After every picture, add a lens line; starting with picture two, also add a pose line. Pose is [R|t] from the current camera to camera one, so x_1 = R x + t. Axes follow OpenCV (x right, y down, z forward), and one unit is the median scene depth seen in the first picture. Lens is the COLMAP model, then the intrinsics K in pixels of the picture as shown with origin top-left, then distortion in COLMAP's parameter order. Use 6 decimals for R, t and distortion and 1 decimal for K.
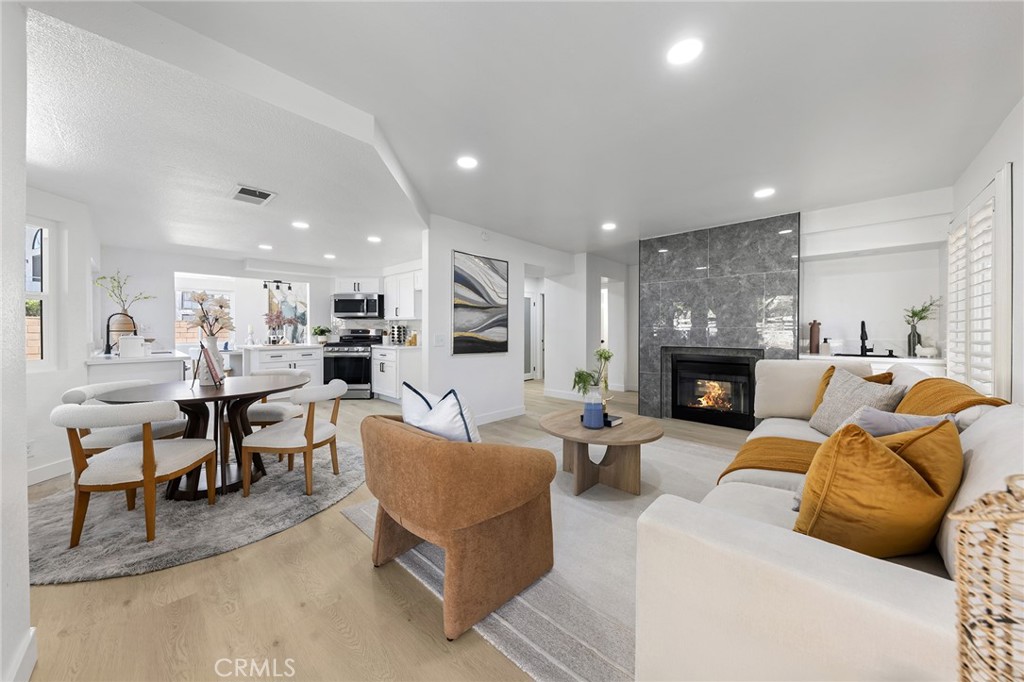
lens RADIAL K [[361.4, 0, 517.0], [0, 361.4, 331.7], [0, 0, 1]] dist [0.002825, 0.000105]
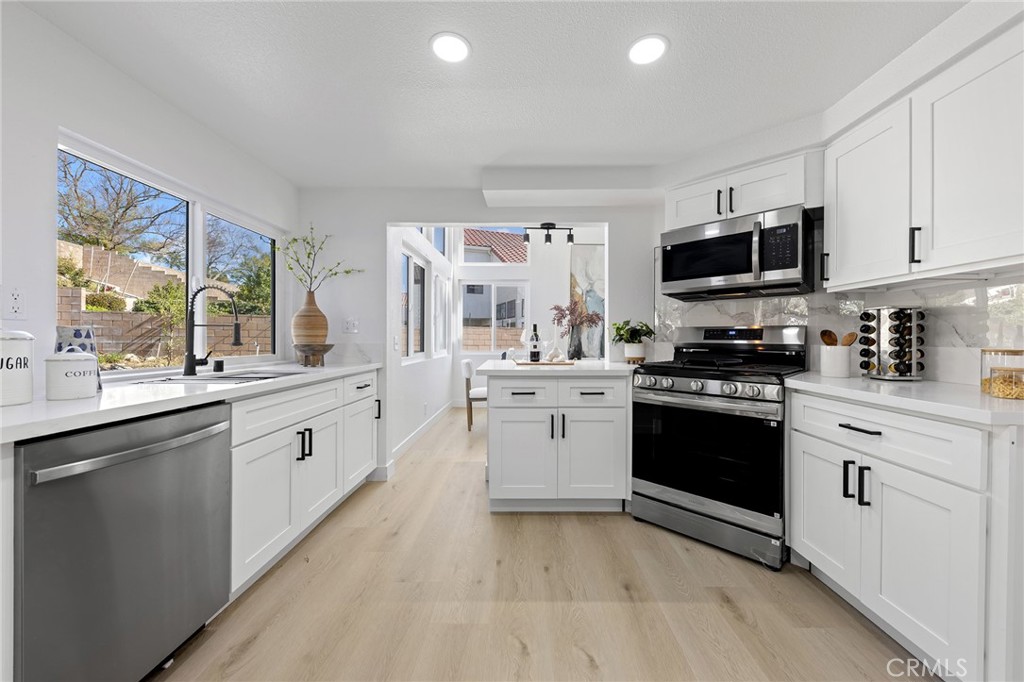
lens RADIAL K [[379.6, 0, 529.0], [0, 379.6, 339.1], [0, 0, 1]] dist [0.007357, -0.000321]
pose [[0.690609, 0.002784, -0.723223, -0.325027], [-0.008645, 0.999953, -0.004406, 0.009058], [0.723177, 0.009295, 0.690600, 0.647419]]
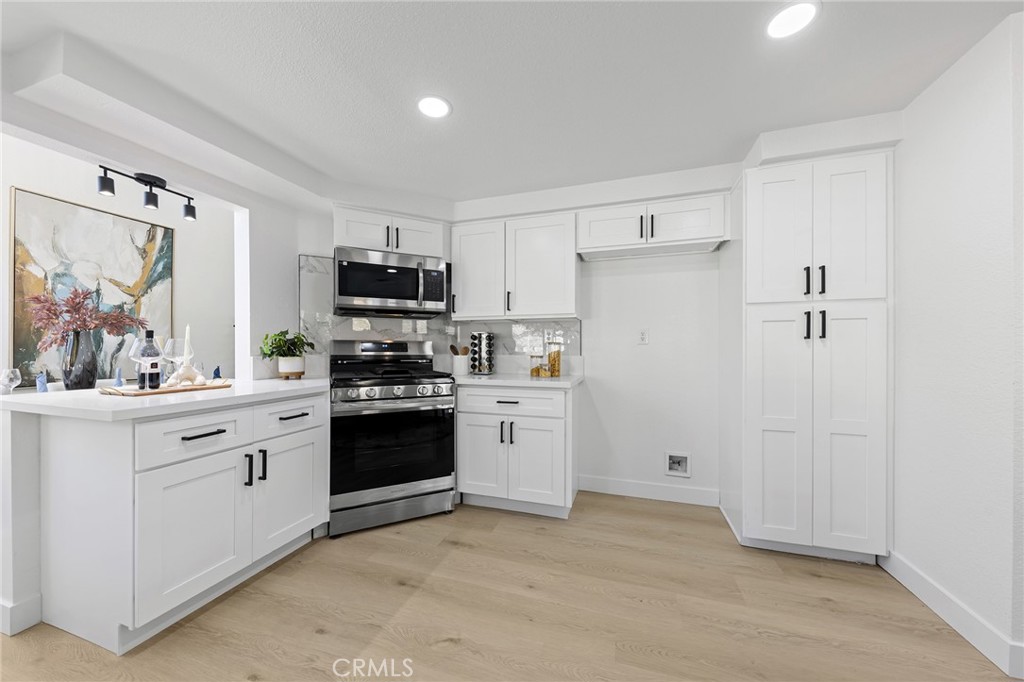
lens RADIAL K [[361.4, 0, 506.4], [0, 361.4, 349.0], [0, 0, 1]] dist [0.002825, 0.000105]
pose [[0.907858, -0.001129, 0.419277, -0.518164], [0.004286, 0.999969, -0.006588, 0.006422], [-0.419256, 0.007777, 0.907835, 0.599626]]
